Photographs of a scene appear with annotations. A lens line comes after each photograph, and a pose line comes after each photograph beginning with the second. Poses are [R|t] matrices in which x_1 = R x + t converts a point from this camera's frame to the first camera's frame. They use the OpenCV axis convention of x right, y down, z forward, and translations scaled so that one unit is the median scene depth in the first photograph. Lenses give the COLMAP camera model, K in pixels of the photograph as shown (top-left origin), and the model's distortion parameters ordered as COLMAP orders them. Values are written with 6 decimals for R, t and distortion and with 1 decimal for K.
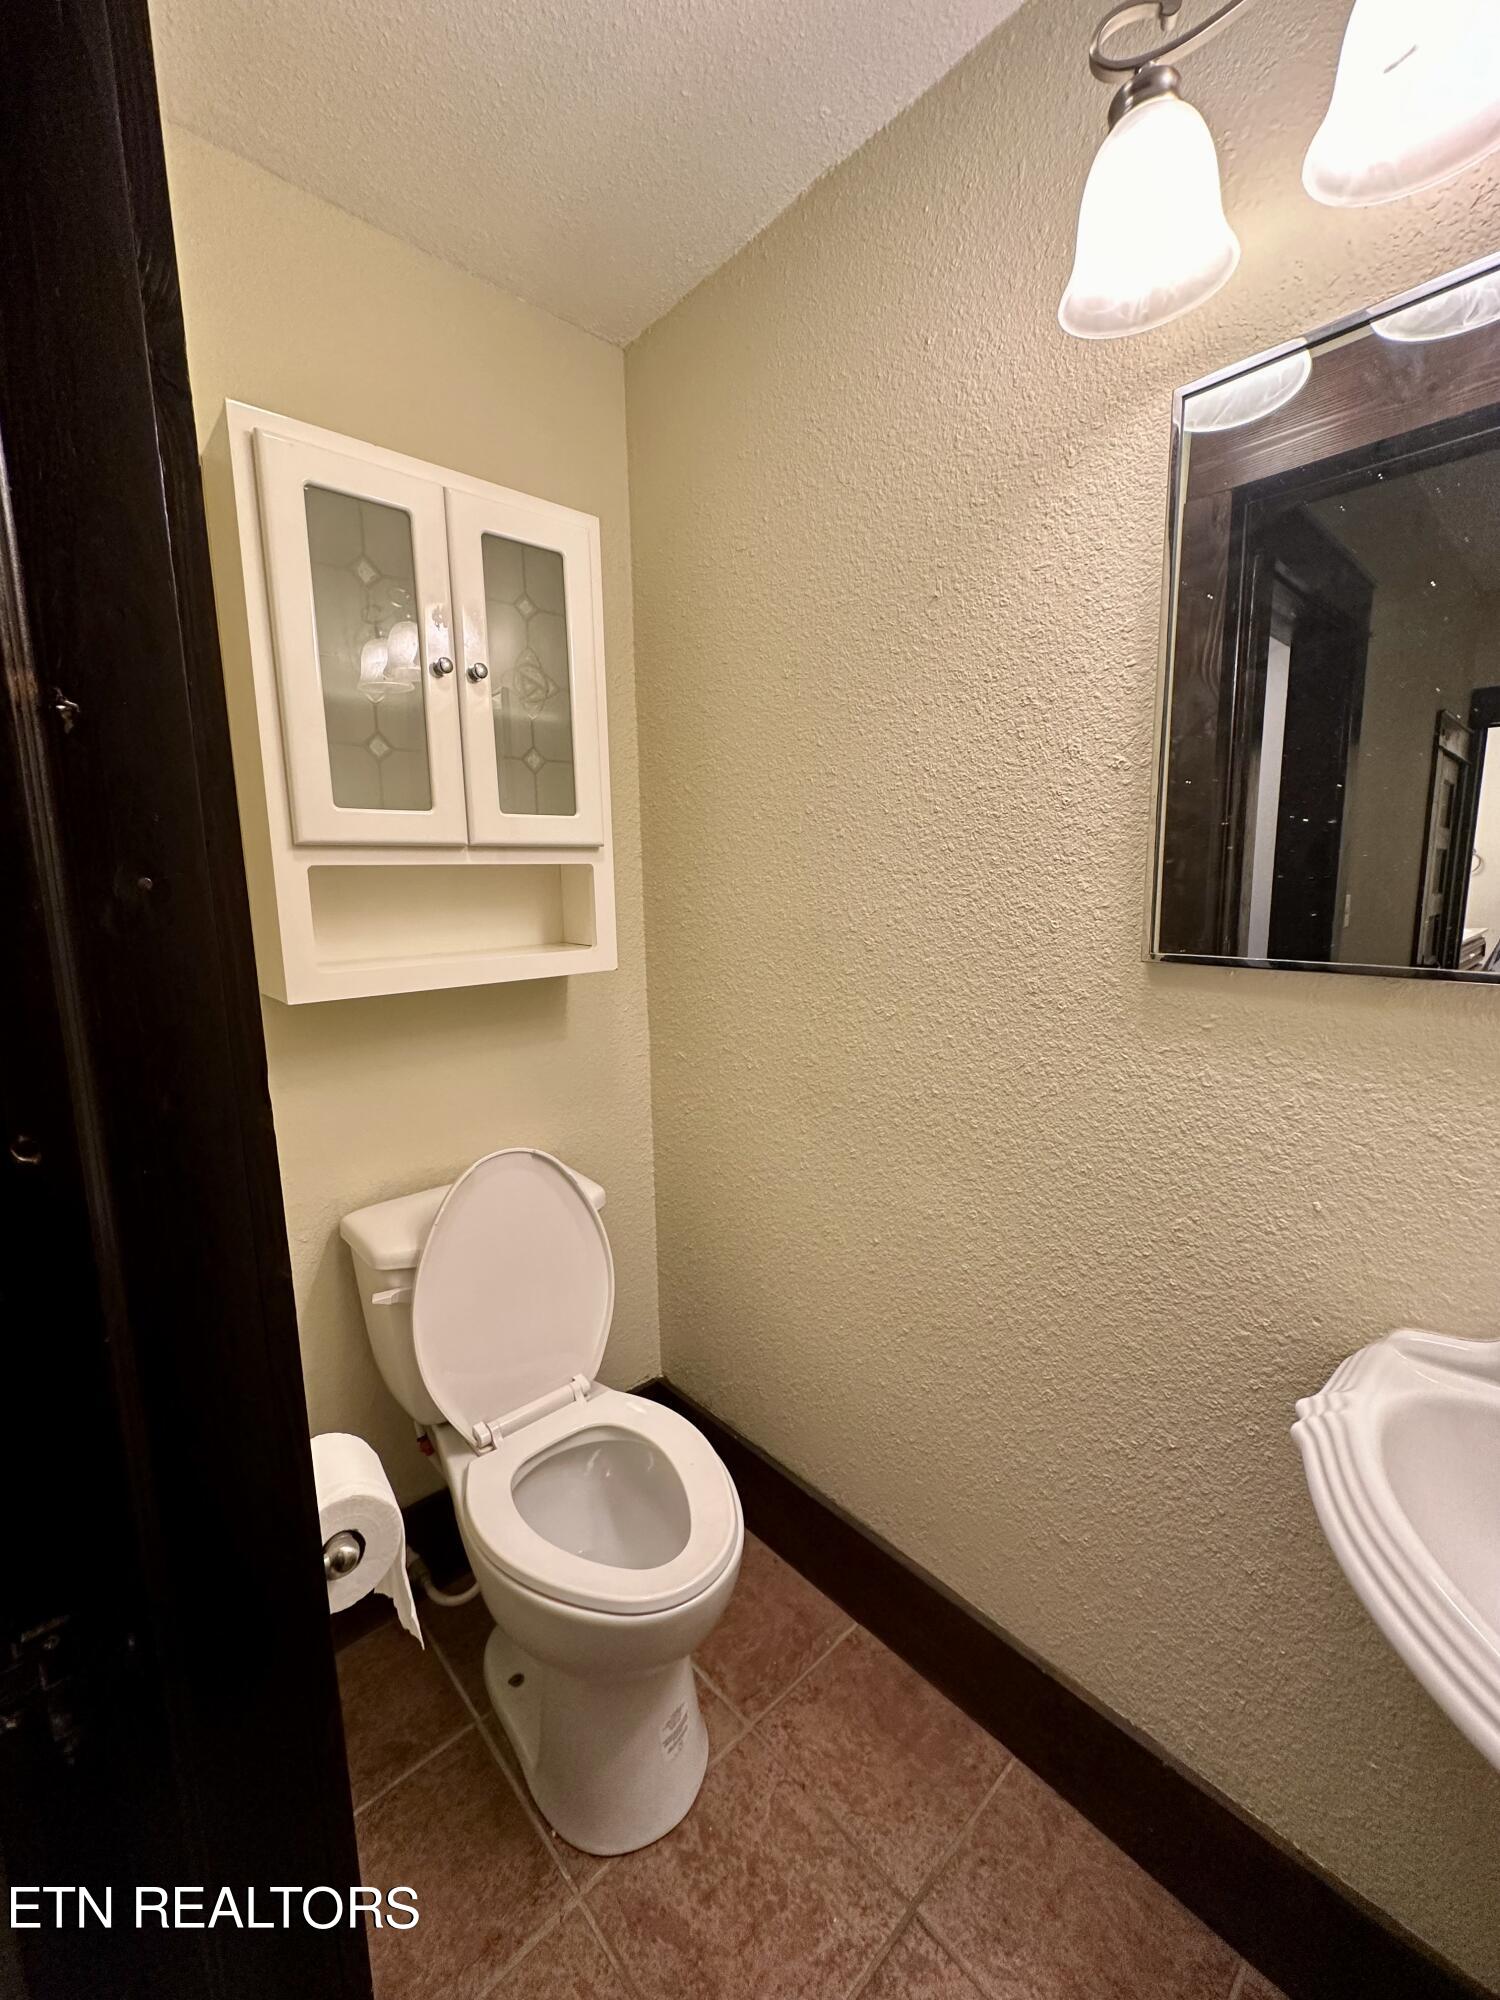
lens RADIAL K [[797.2, 0, 731.3], [0, 797.2, 997.5], [0, 0, 1]] dist [-0.003470, 0.000760]
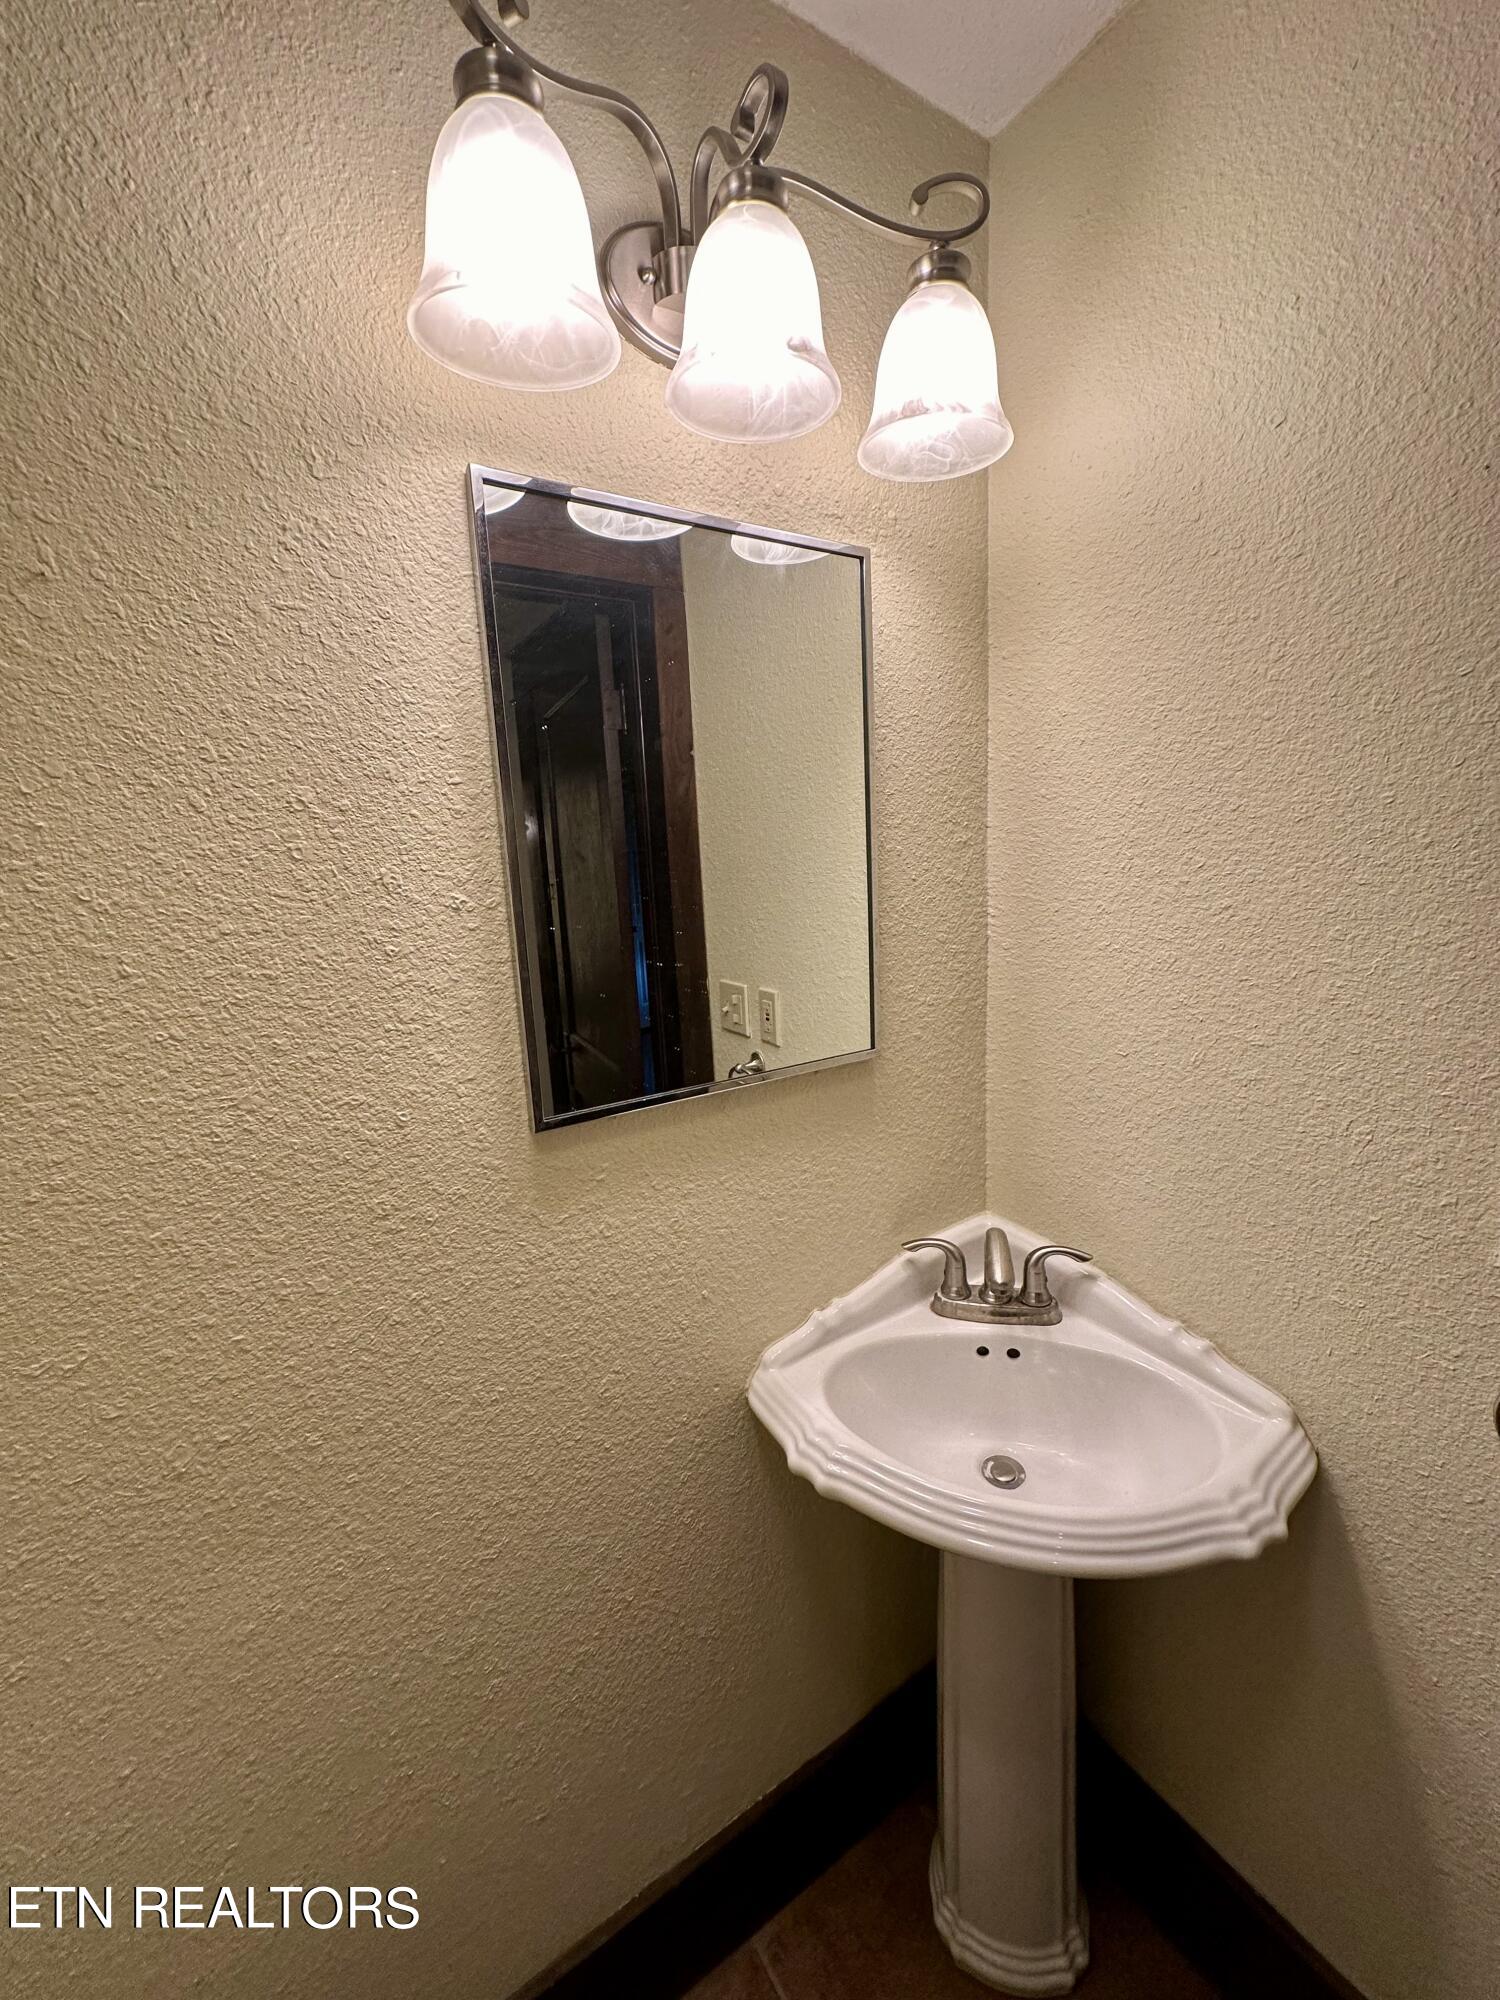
lens RADIAL K [[797.2, 0, 743.6], [0, 797.2, 1011.4], [0, 0, 1]] dist [-0.003470, 0.000760]
pose [[0.153546, -0.164511, 0.974351, -0.245118], [0.204827, 0.969926, 0.131486, -0.223418], [-0.966680, 0.179384, 0.182625, 0.569046]]
